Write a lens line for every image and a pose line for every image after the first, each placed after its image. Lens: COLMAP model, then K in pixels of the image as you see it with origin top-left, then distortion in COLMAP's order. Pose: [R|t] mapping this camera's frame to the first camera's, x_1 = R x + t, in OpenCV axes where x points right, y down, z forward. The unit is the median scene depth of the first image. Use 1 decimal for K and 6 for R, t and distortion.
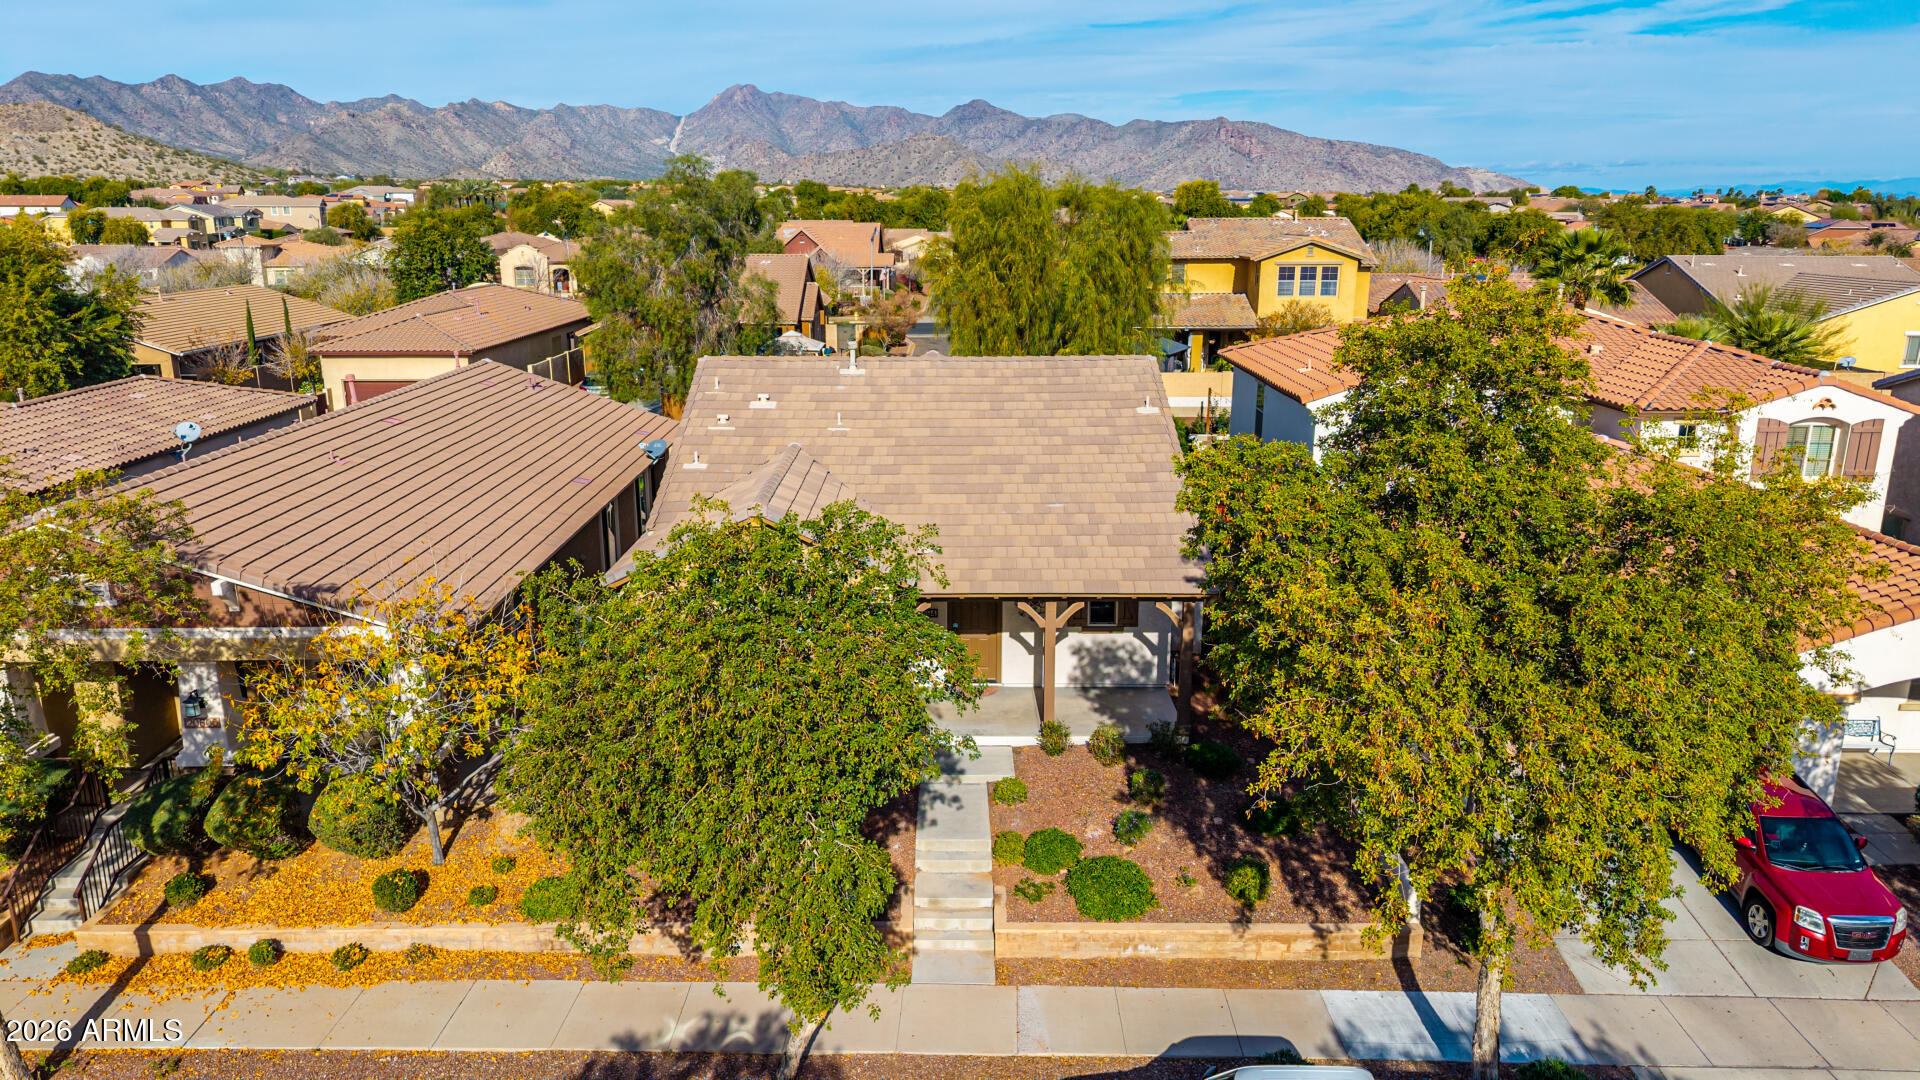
lens RADIAL K [[1282.4, 0, 951.0], [0, 1282.4, 541.1], [0, 0, 1]] dist [0.008125, -0.015665]
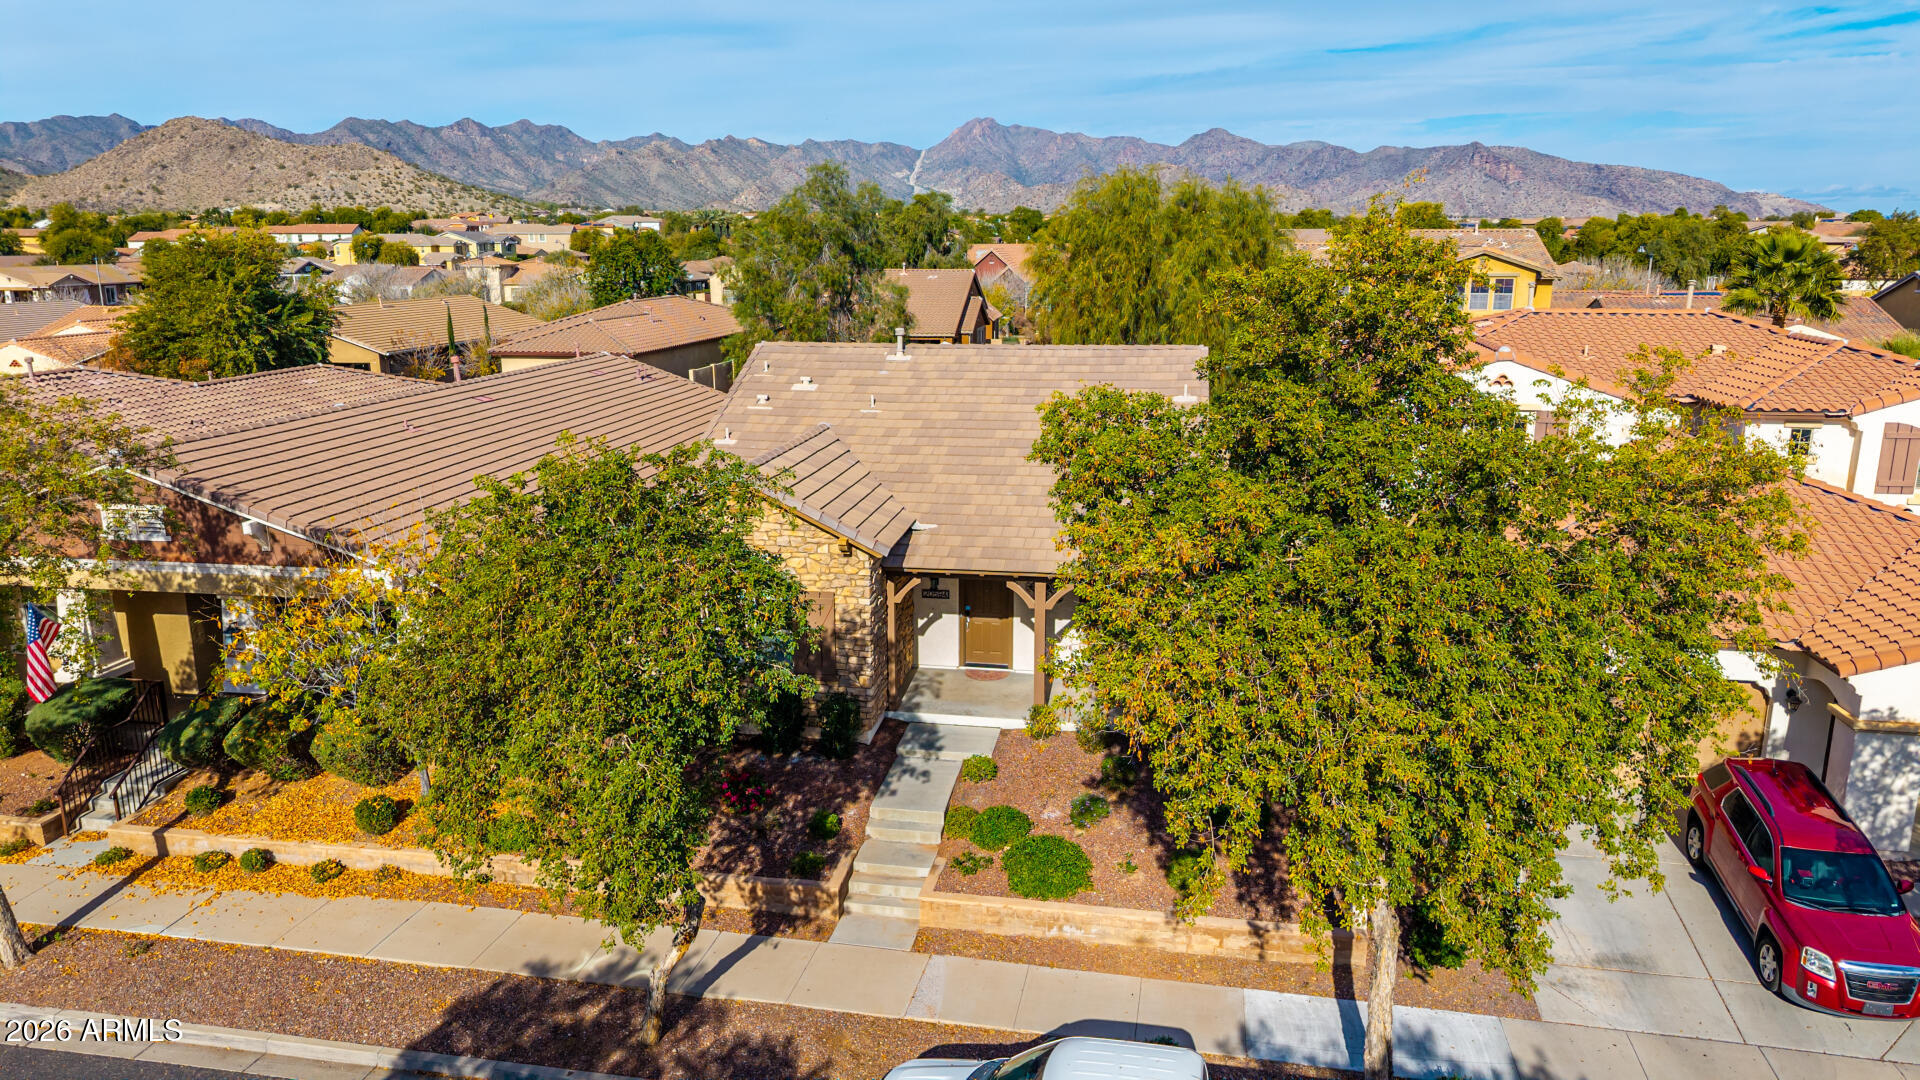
lens RADIAL K [[1282.4, 0, 963.1], [0, 1282.4, 542.3], [0, 0, 1]] dist [0.008125, -0.015665]
pose [[0.984795, 0.037567, -0.169611, 0.152813], [-0.041460, 0.998950, -0.019471, 0.031597], [0.168702, 0.026207, 0.985319, 0.015009]]
